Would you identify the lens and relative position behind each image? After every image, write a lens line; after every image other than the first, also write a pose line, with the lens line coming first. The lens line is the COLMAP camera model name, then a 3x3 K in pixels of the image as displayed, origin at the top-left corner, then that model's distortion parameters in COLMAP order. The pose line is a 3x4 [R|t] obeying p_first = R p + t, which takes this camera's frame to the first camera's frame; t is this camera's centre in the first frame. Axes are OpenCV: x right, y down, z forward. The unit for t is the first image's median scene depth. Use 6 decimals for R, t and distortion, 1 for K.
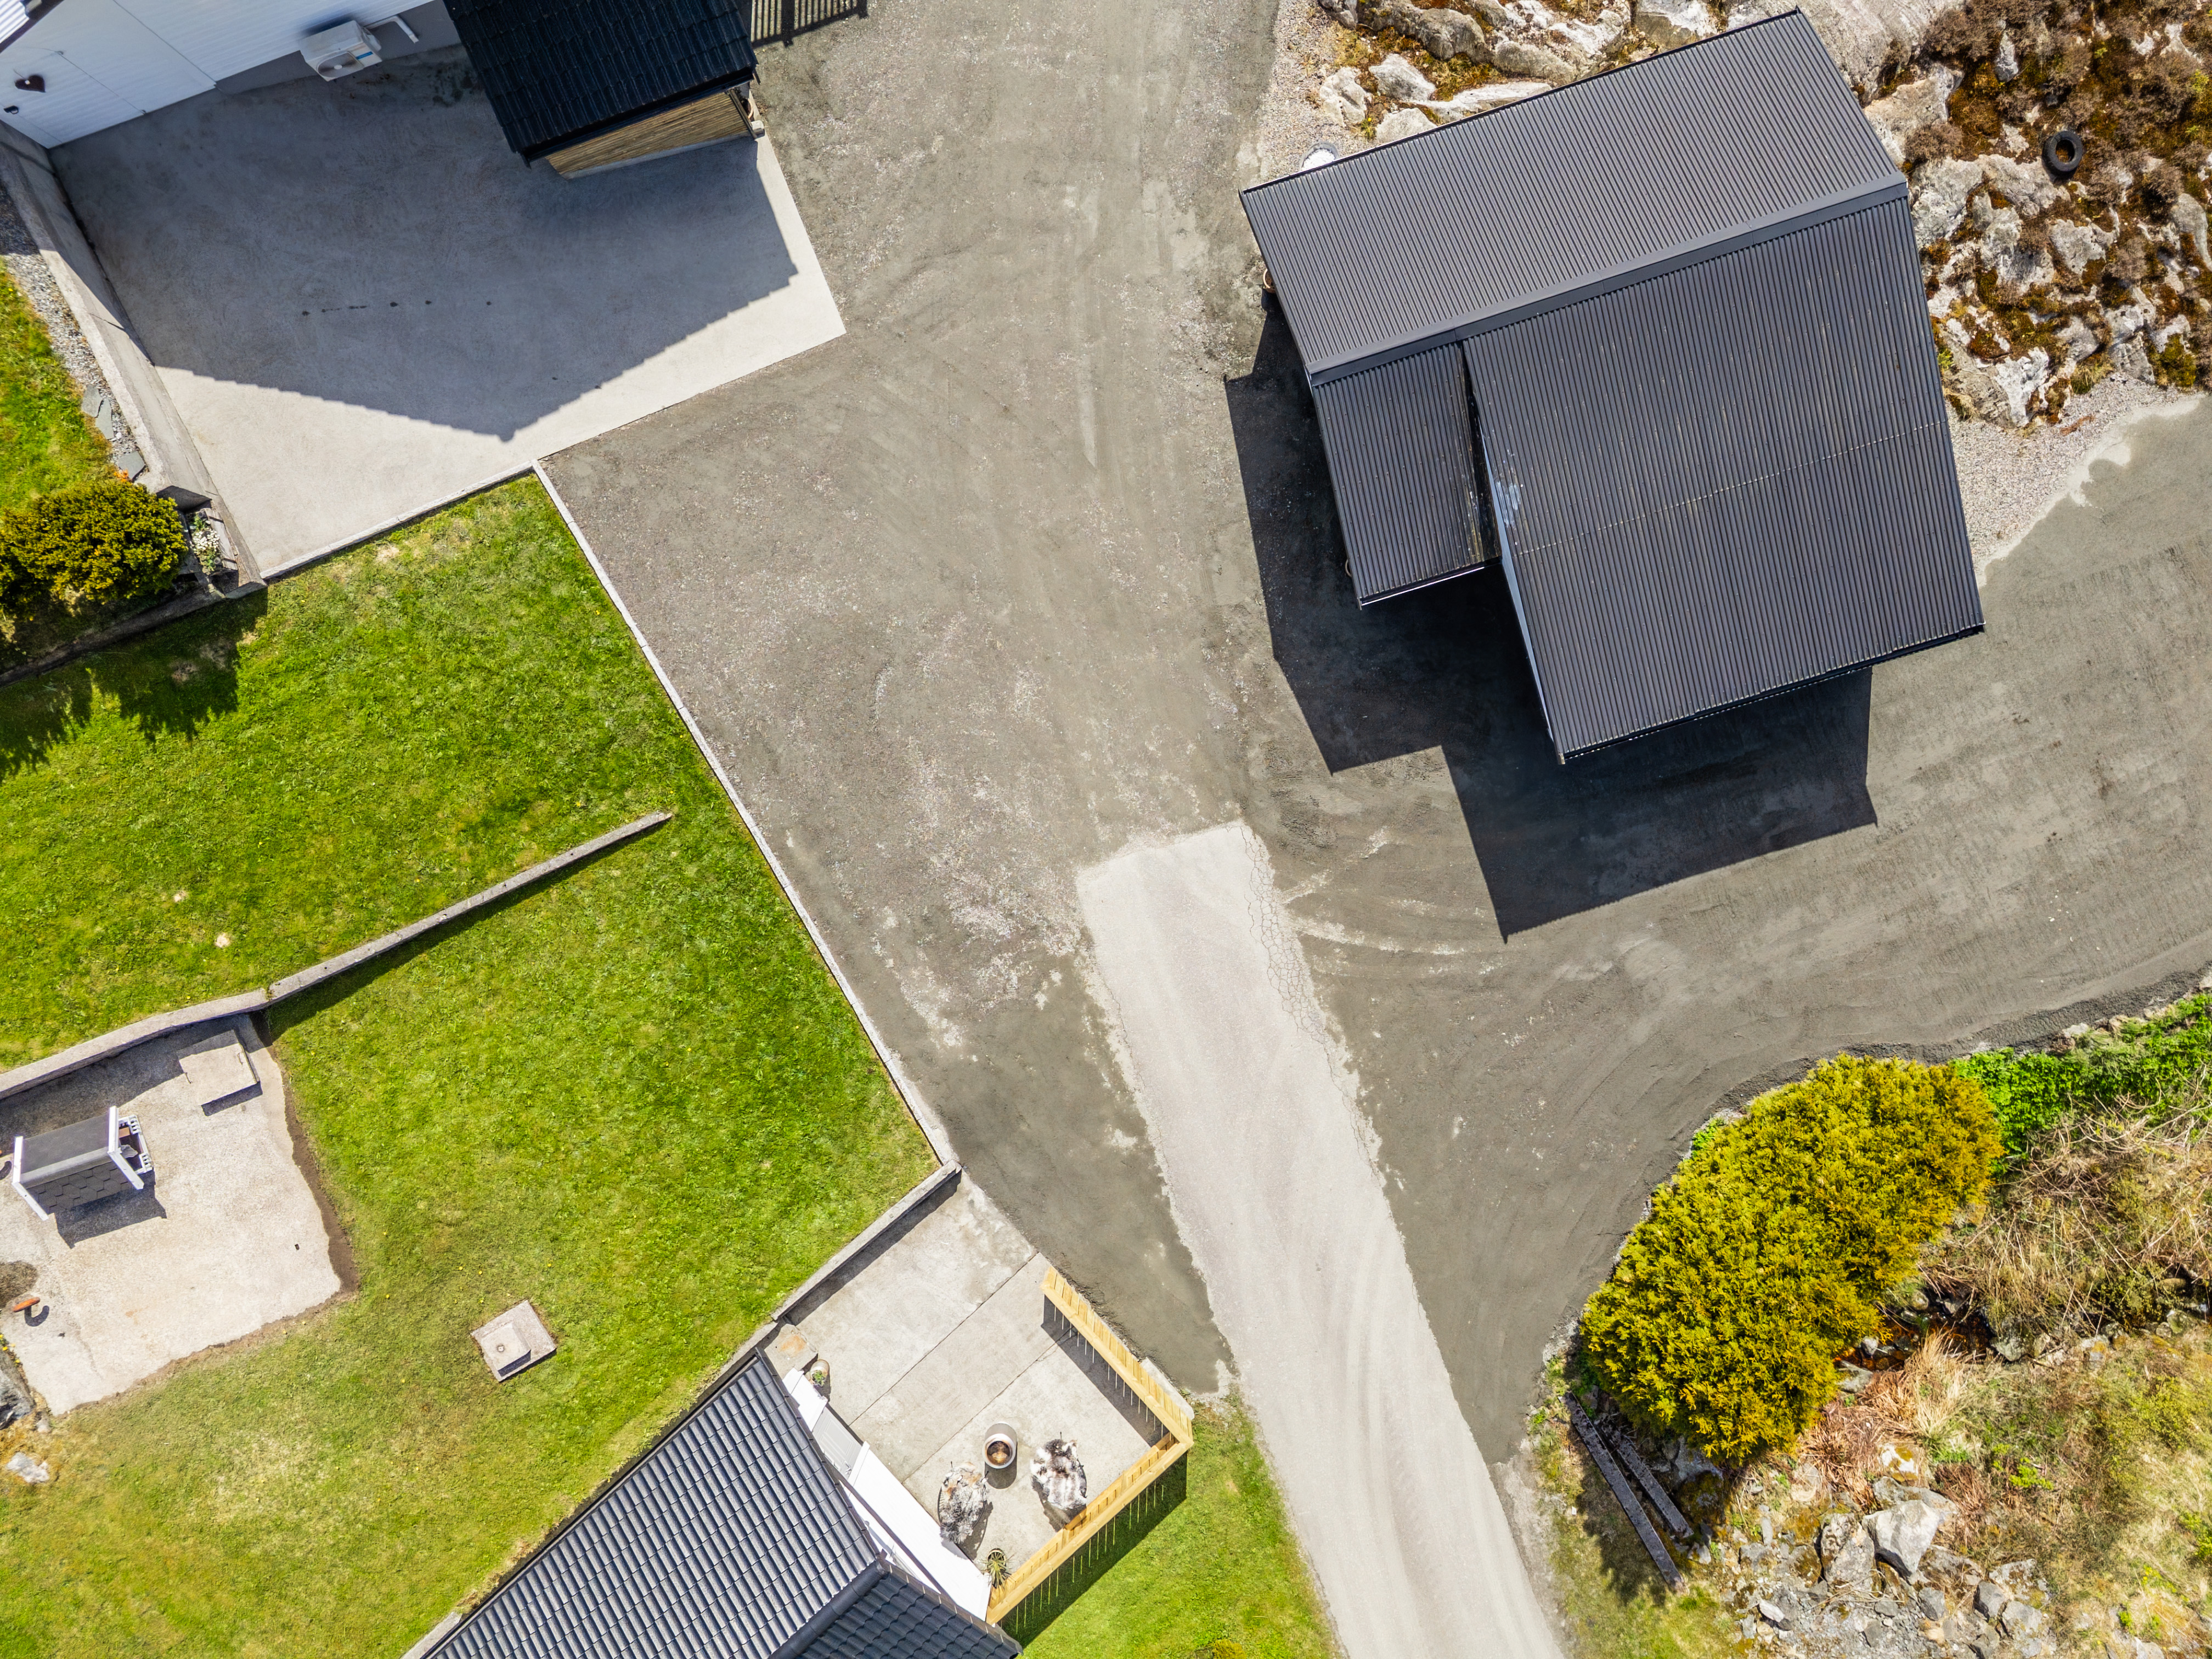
lens RADIAL K [[1618.5, 0, 1097.1], [0, 1618.5, 833.6], [0, 0, 1]] dist [0.070399, -0.057580]
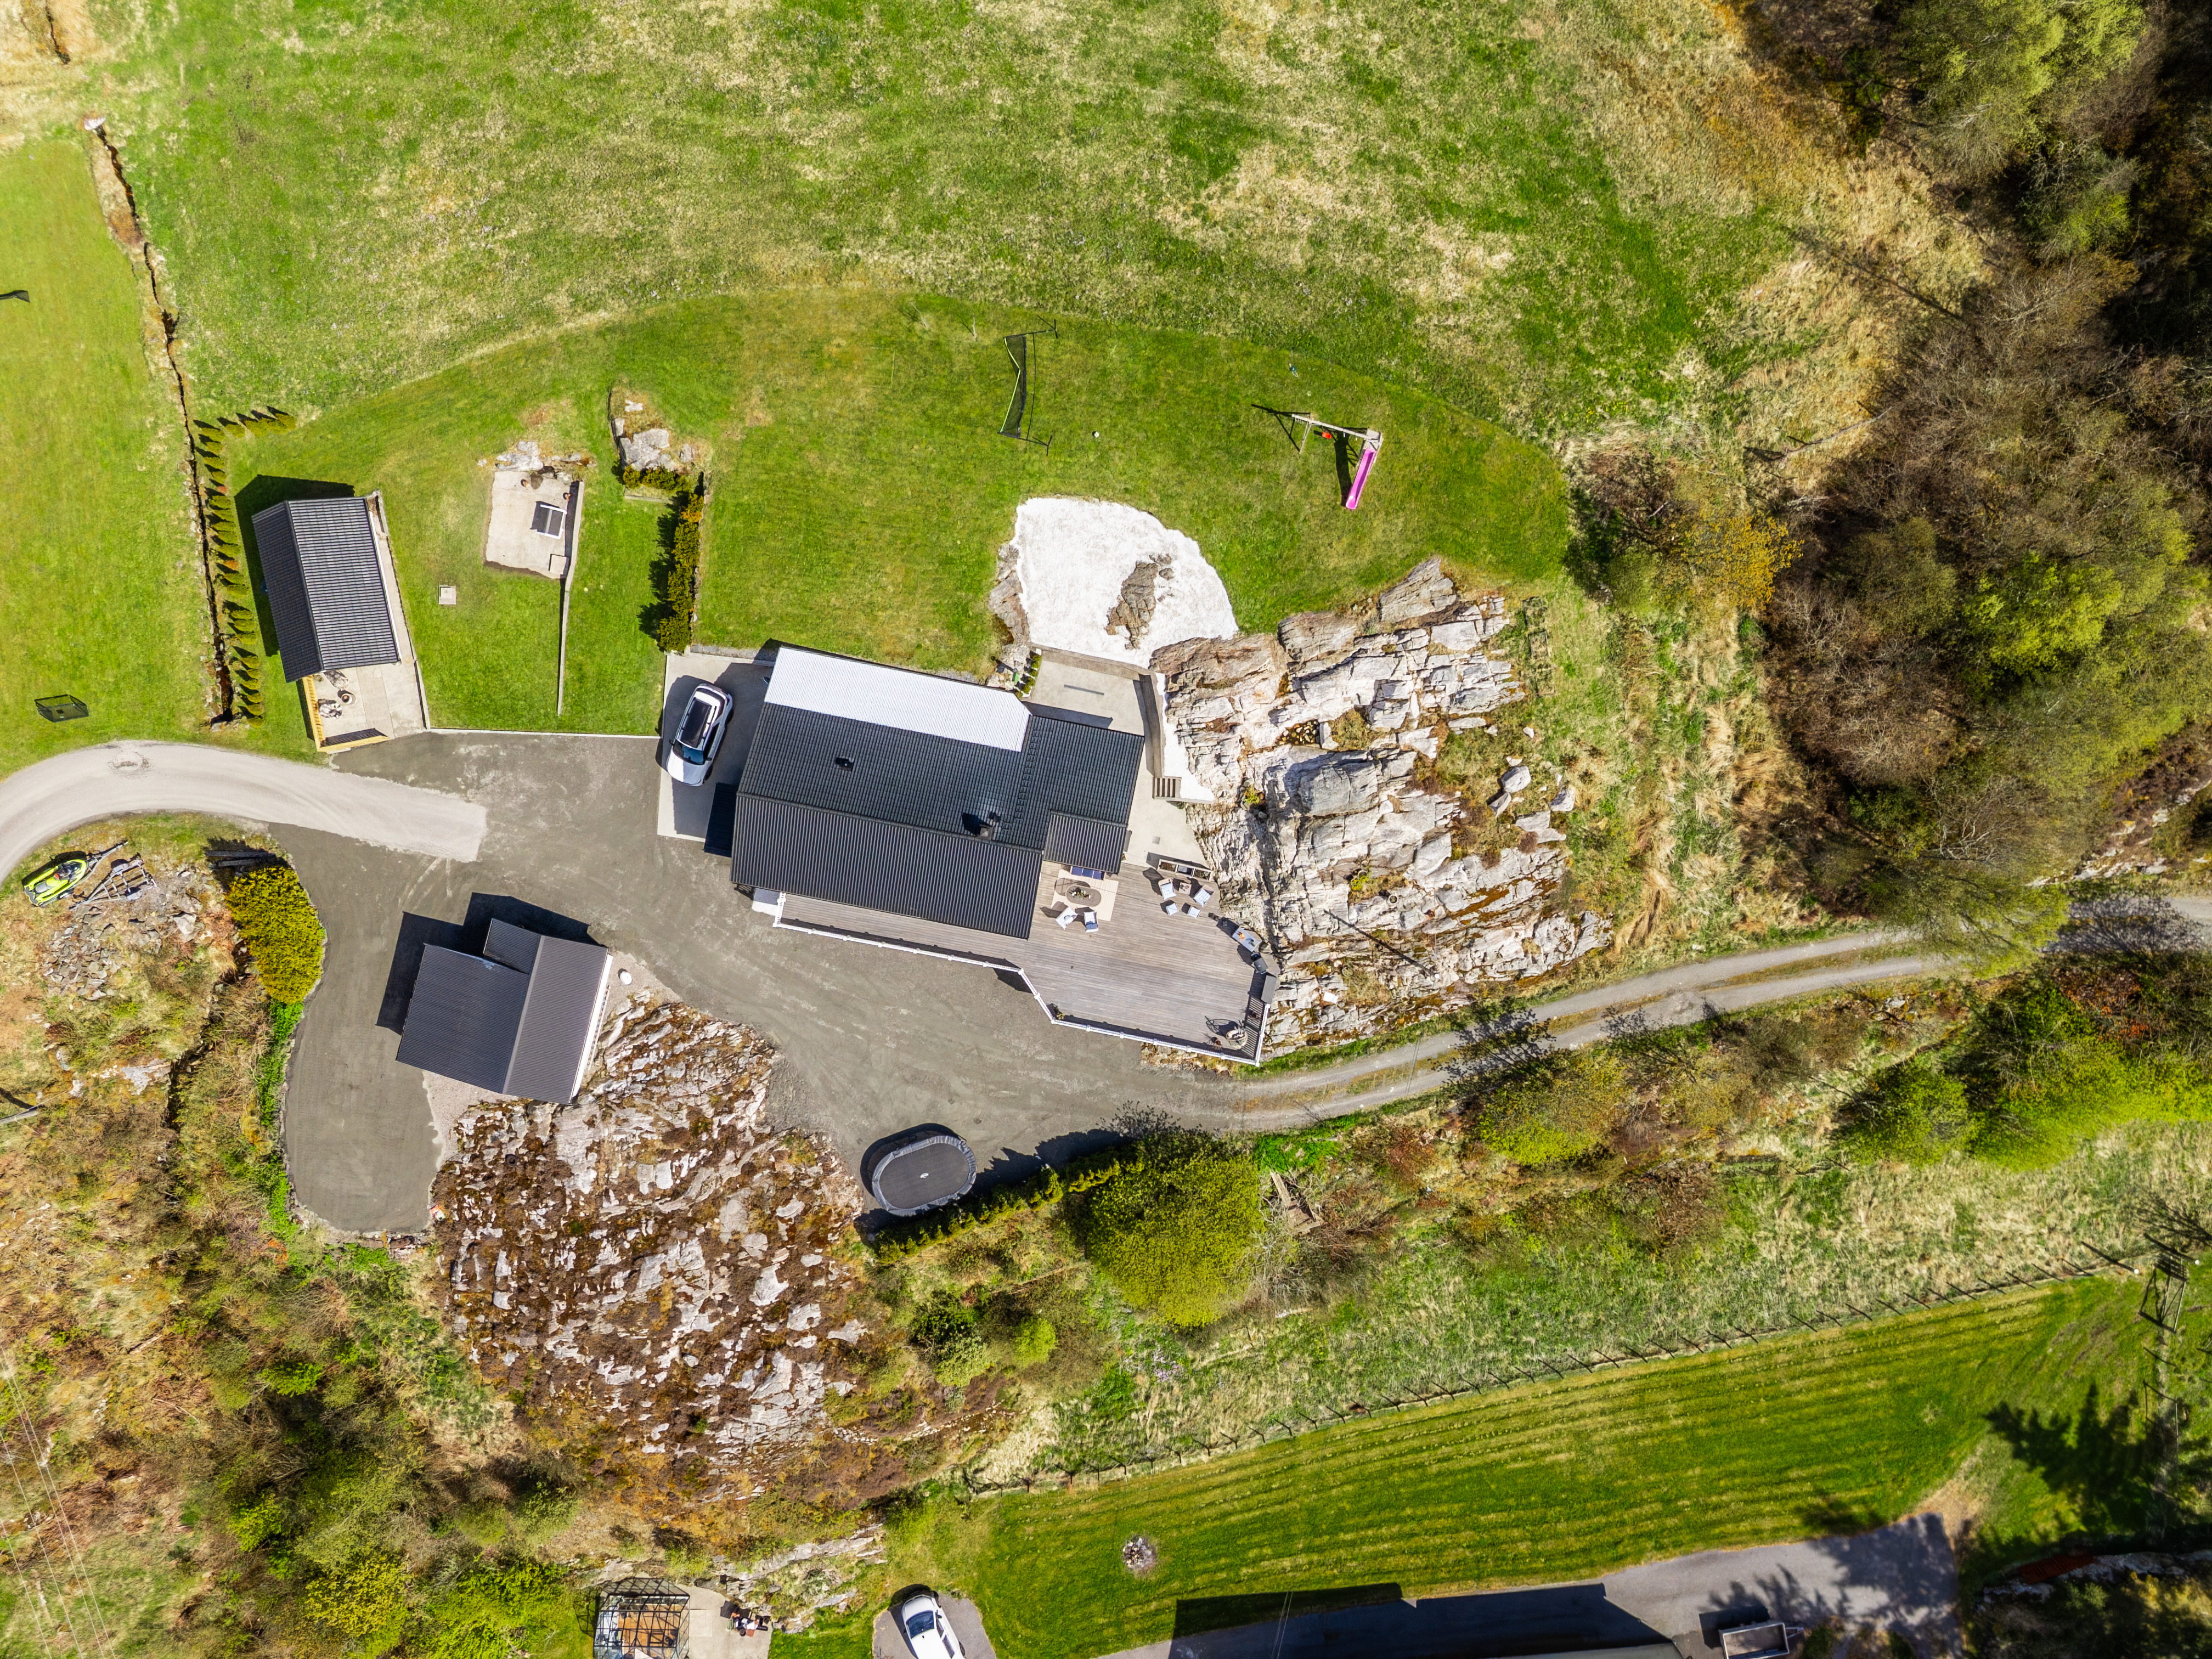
lens RADIAL K [[1618.5, 0, 1109.5], [0, 1618.5, 827.6], [0, 0, 1]] dist [0.070399, -0.057580]
pose [[-0.519206, 0.854100, 0.030633, -0.736539], [-0.854603, -0.519219, -0.008151, -1.044170], [0.008944, -0.030411, 0.999497, -2.296311]]
